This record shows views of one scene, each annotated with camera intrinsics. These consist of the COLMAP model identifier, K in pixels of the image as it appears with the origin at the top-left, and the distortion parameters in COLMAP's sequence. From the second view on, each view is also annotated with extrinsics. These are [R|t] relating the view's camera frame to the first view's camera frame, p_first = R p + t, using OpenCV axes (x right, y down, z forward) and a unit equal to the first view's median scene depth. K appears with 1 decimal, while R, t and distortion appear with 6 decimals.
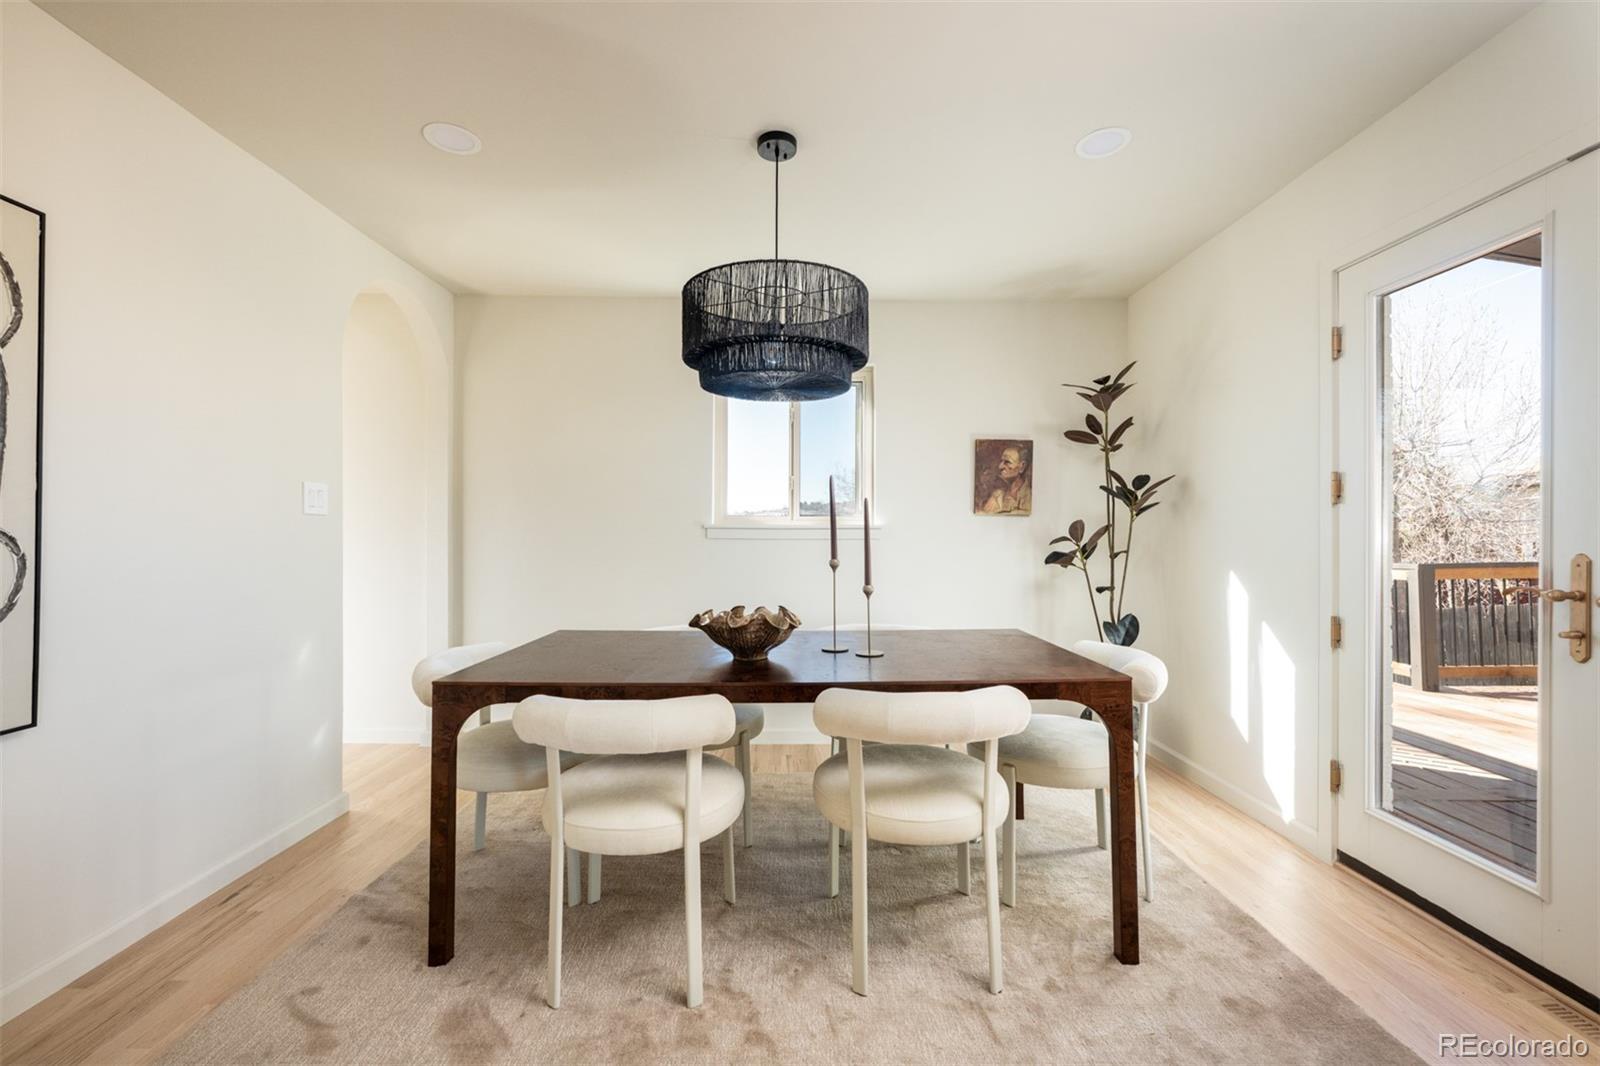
lens RADIAL K [[662.4, 0, 795.1], [0, 662.4, 537.7], [0, 0, 1]] dist [-0.000145, 0.000095]
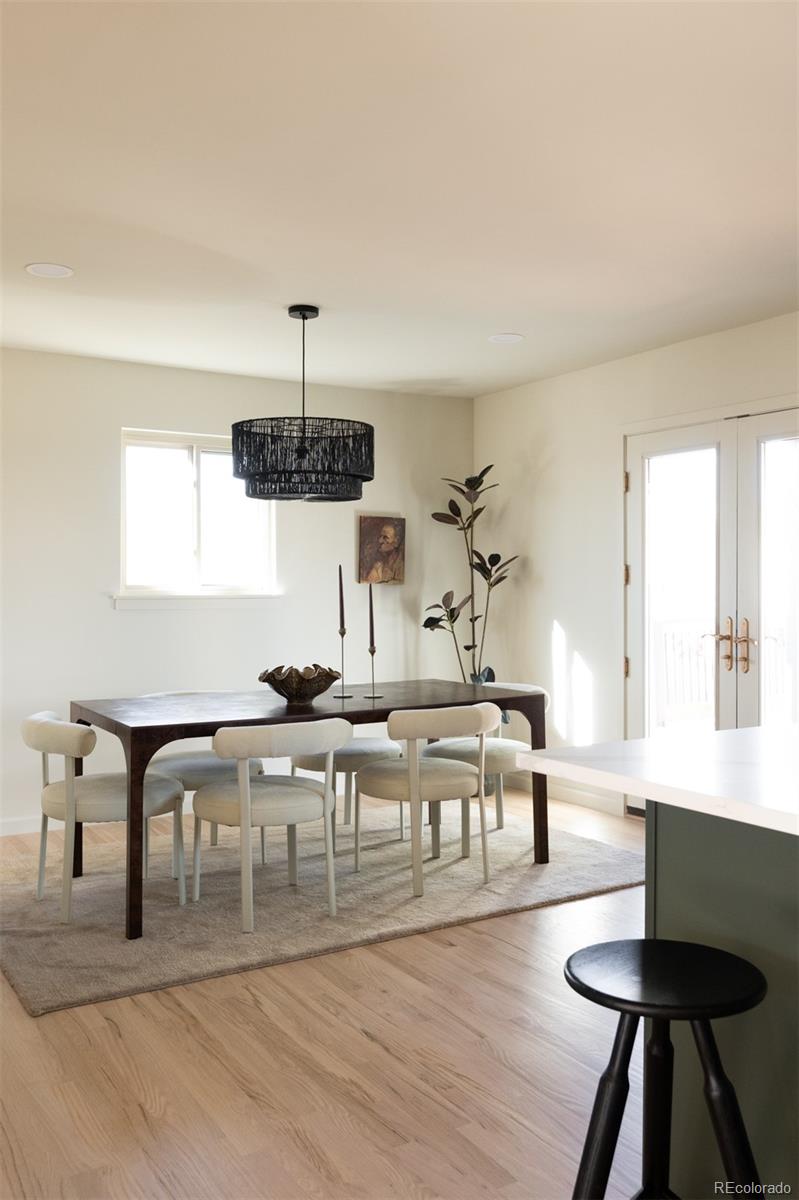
lens RADIAL K [[1035.6, 0, 399.5], [0, 1035.6, 600.0], [0, 0, 1]] dist [0.008924, -0.001686]
pose [[0.861868, -0.011320, 0.507007, -0.629796], [0.005821, 0.999906, 0.012429, -0.034856], [-0.507100, -0.007761, 0.861852, -0.595890]]
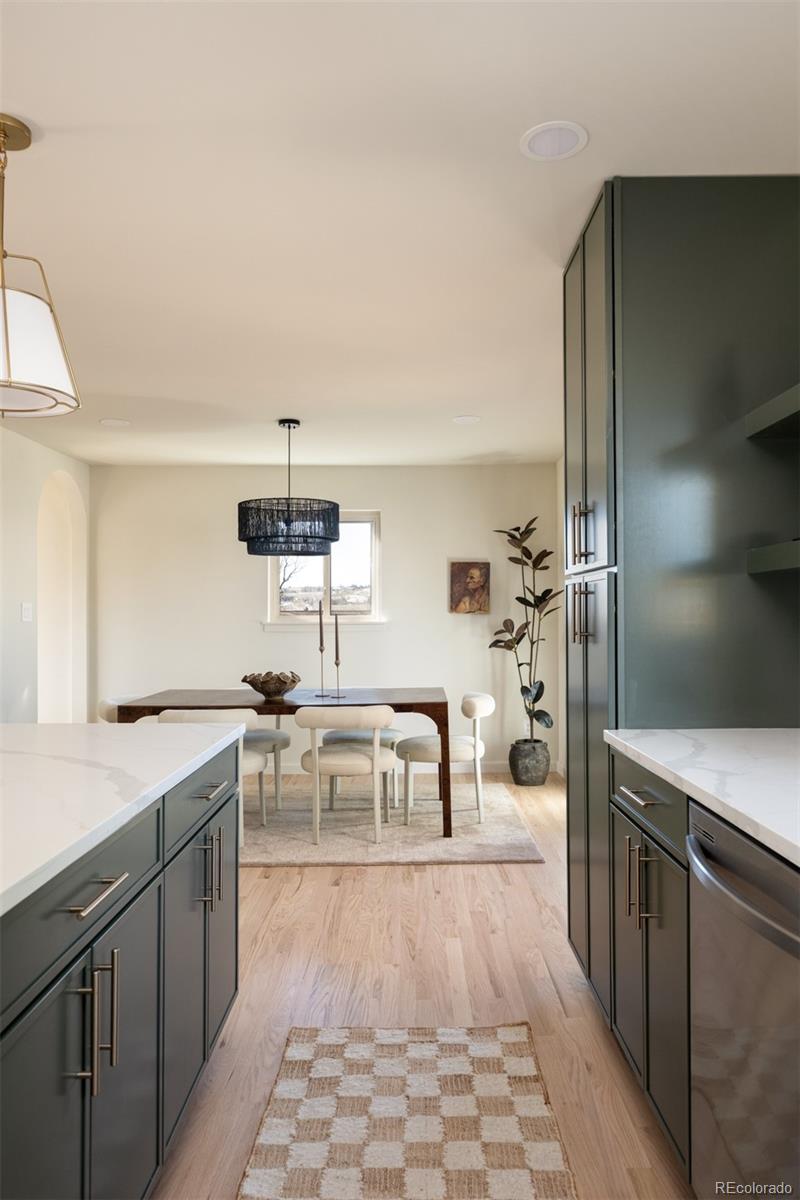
lens RADIAL K [[799.6, 0, 407.2], [0, 799.6, 612.7], [0, 0, 1]] dist [-0.000515, 0.000028]
pose [[0.999970, -0.005734, -0.005164, 0.216962], [0.005706, 0.999969, -0.005503, -0.033429], [0.005195, 0.005474, 0.999972, -0.856841]]
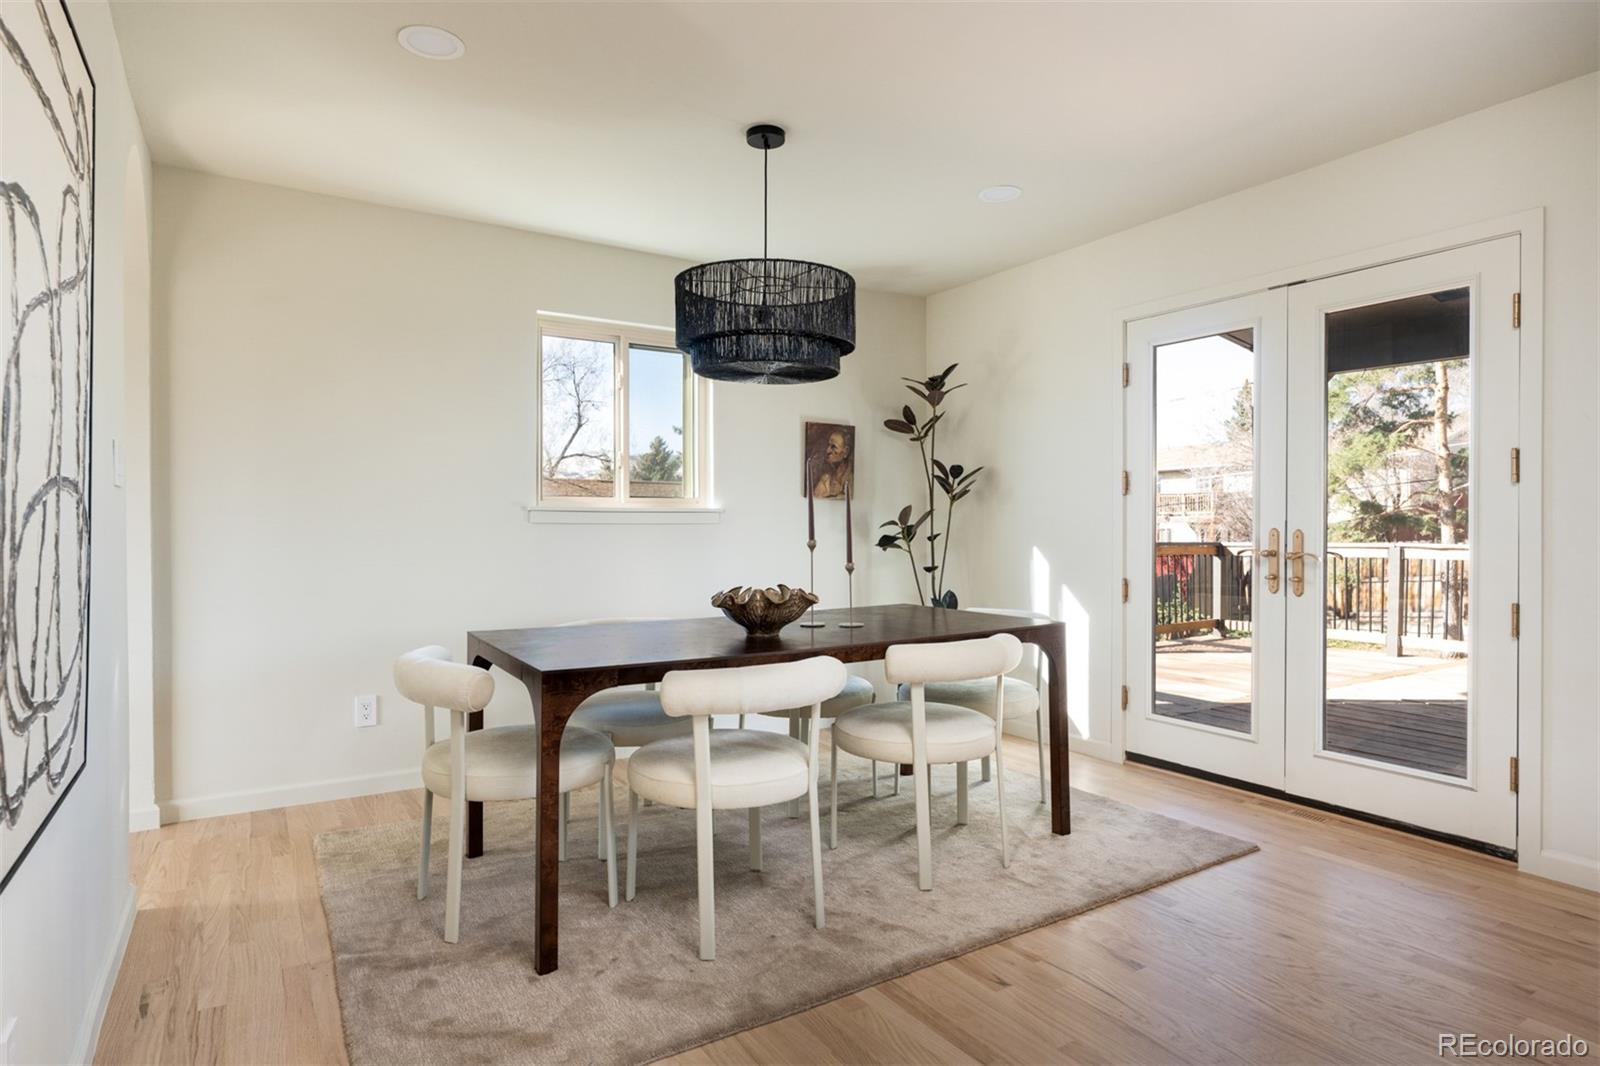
lens RADIAL K [[892.5, 0, 800.0], [0, 892.5, 533.0], [0, 0, 1]] dist [-0.000838, 0.000141]
pose [[0.854289, -0.007610, 0.519742, -0.492607], [0.004661, 0.999965, 0.006981, 0.007922], [-0.519777, -0.003541, 0.854295, -0.147390]]
